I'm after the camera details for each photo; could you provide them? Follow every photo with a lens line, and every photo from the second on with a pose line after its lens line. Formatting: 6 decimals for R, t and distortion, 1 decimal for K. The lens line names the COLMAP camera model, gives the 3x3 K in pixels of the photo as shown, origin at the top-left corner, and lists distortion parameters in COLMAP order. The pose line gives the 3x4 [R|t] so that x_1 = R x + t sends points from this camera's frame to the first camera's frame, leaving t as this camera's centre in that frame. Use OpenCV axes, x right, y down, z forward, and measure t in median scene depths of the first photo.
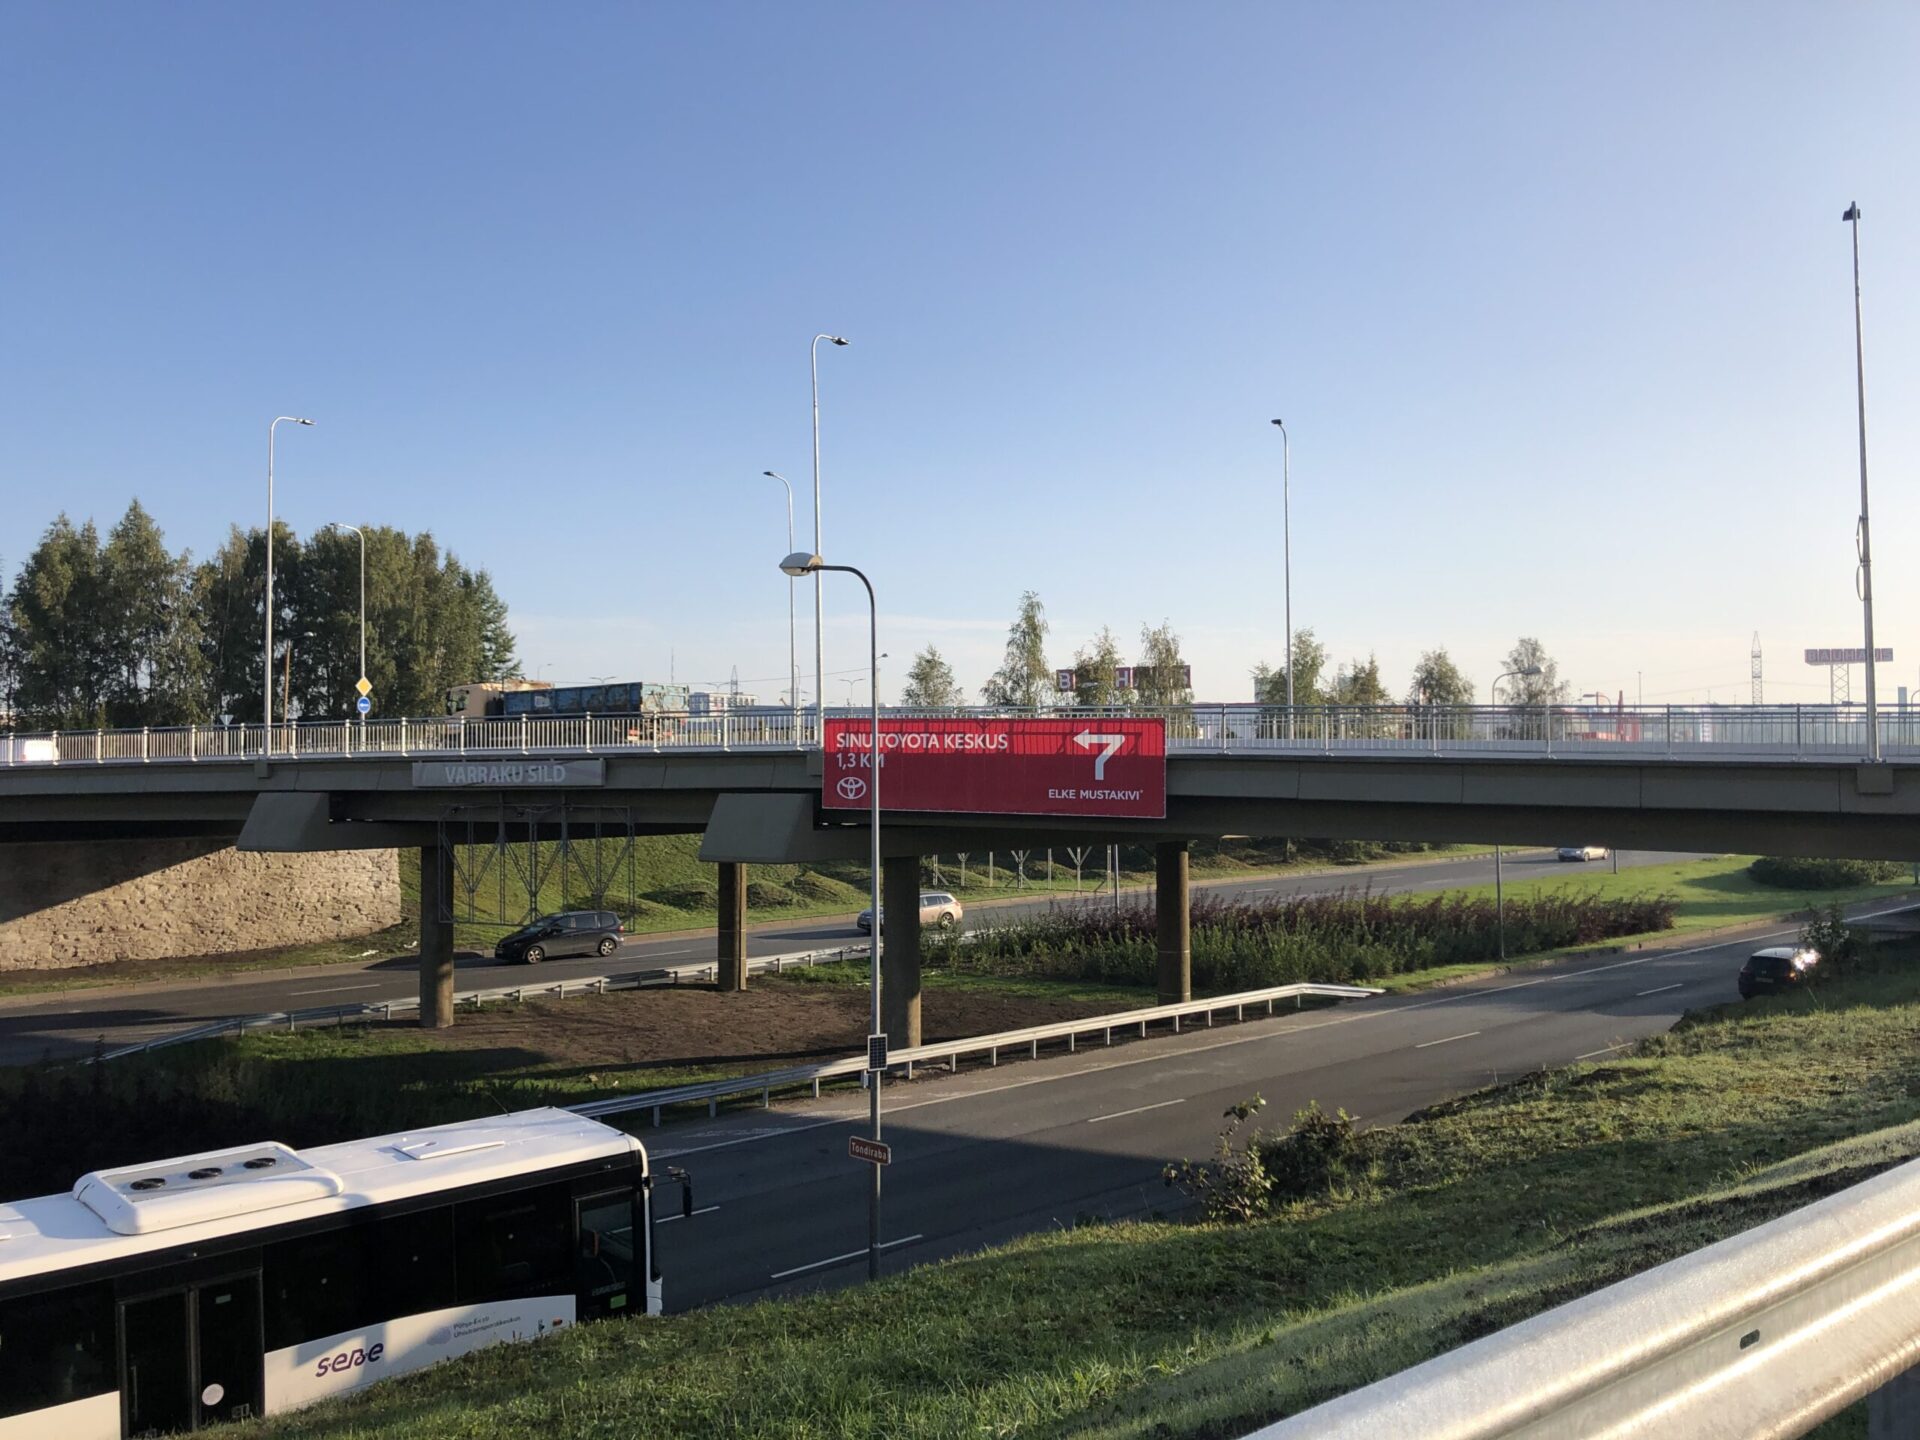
lens RADIAL K [[1556.1, 0, 960.0], [0, 1556.1, 720.0], [0, 0, 1]] dist [0.004384, 0.003862]
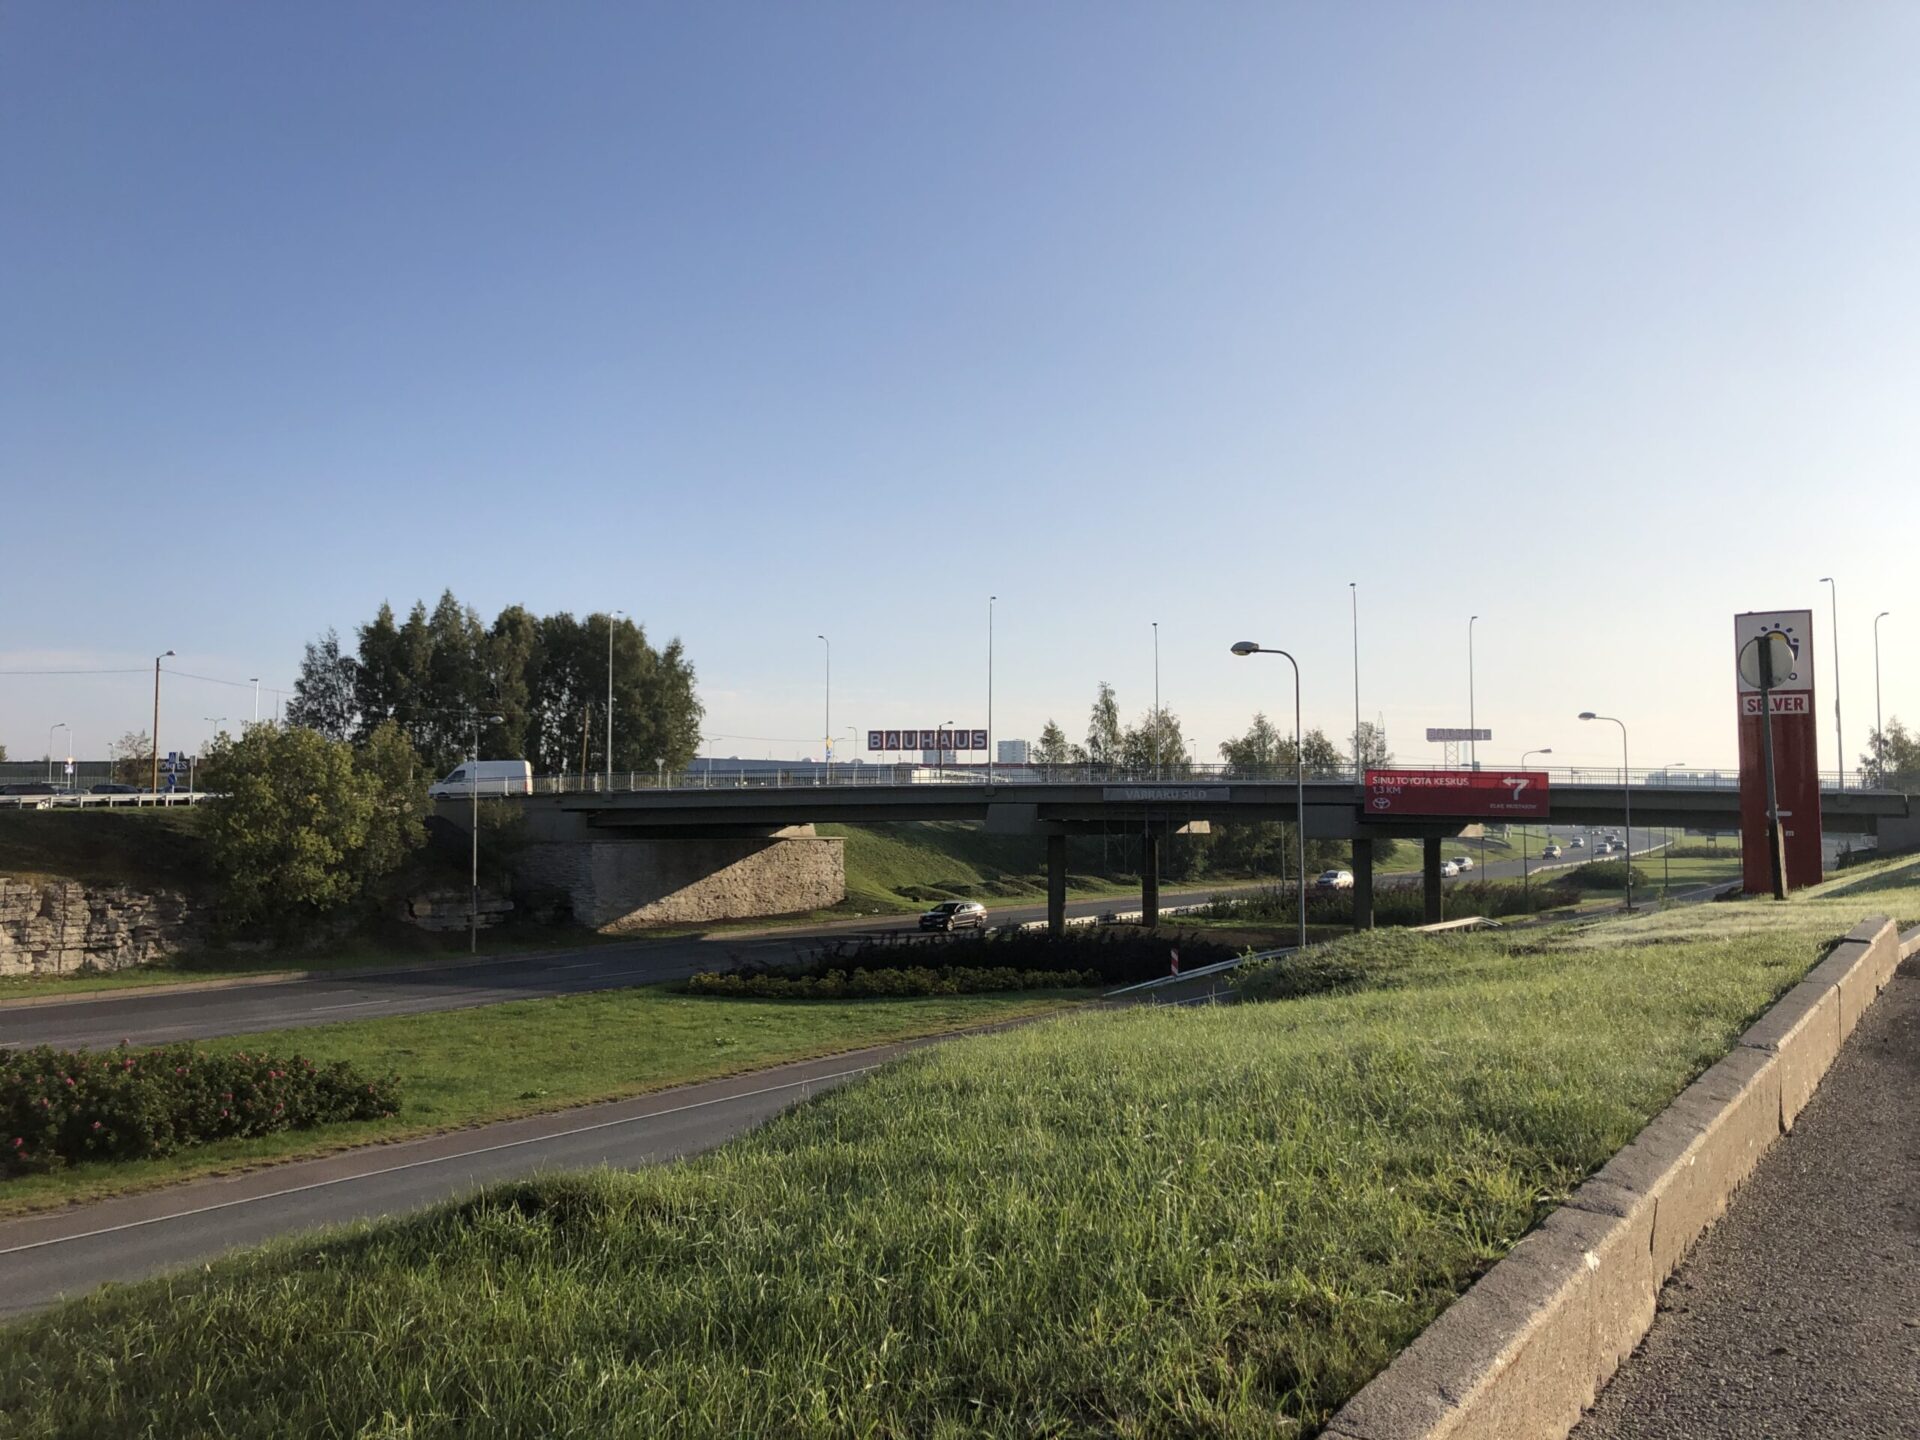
lens RADIAL K [[1556.1, 0, 960.0], [0, 1556.1, 720.0], [0, 0, 1]] dist [0.004384, 0.003862]
pose [[0.960971, 0.029402, 0.275084, -0.680031], [-0.019755, 0.999091, -0.037773, 0.013010], [-0.275944, 0.030865, 0.960678, -0.481081]]
